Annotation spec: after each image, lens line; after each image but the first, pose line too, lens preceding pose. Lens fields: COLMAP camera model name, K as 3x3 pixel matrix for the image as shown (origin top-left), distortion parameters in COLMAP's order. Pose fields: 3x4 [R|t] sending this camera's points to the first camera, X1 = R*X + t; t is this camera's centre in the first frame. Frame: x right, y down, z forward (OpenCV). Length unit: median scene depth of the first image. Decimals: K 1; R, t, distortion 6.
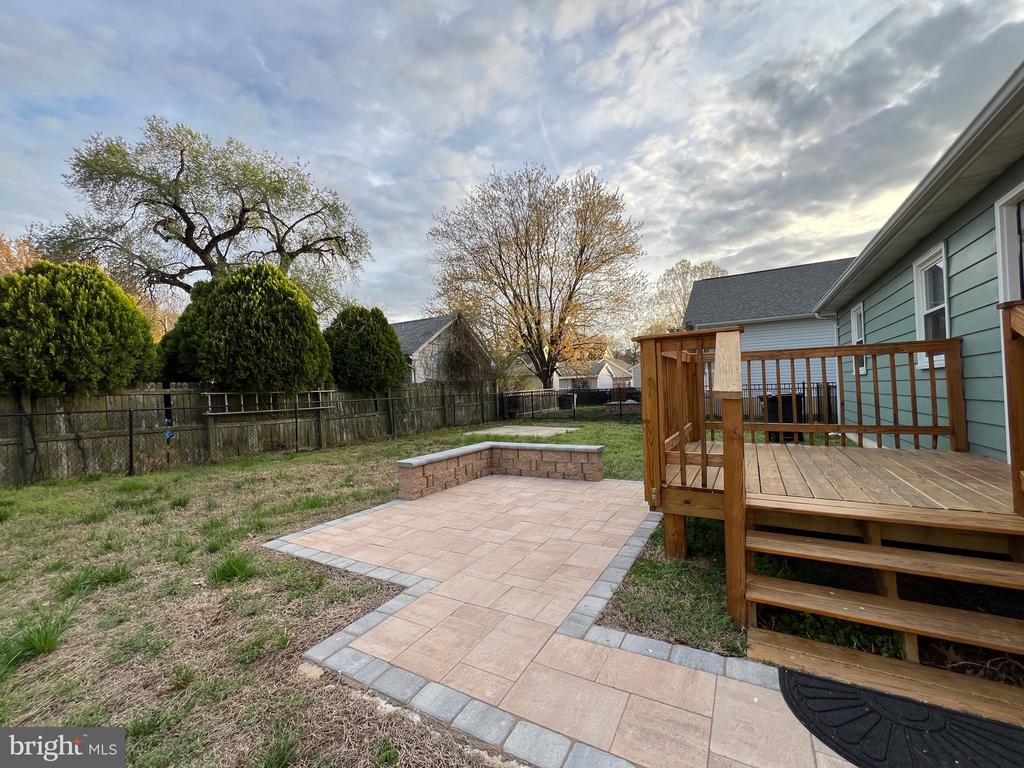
lens RADIAL K [[418.8, 0, 507.6], [0, 418.8, 389.5], [0, 0, 1]] dist [-0.006398, 0.000517]
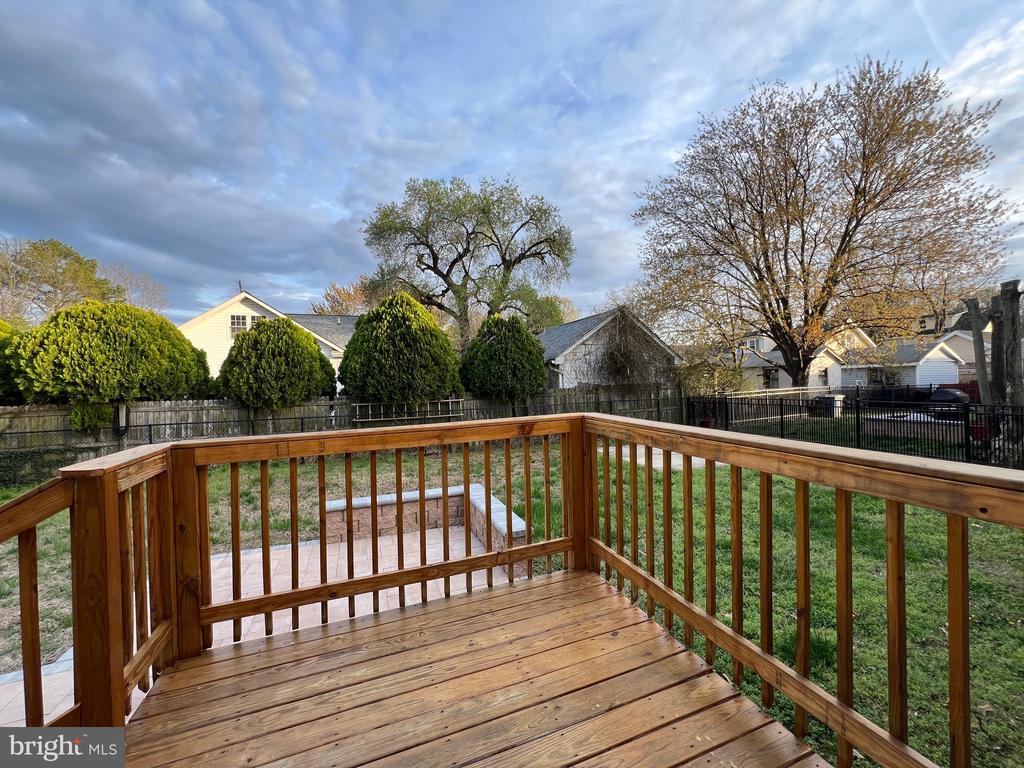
lens RADIAL K [[418.8, 0, 510.0], [0, 418.8, 379.7], [0, 0, 1]] dist [-0.006398, 0.000517]
pose [[0.767394, 0.007824, -0.641129, 0.249901], [0.008280, 0.999721, 0.022110, -0.048734], [0.641123, -0.022275, 0.767115, 0.171725]]
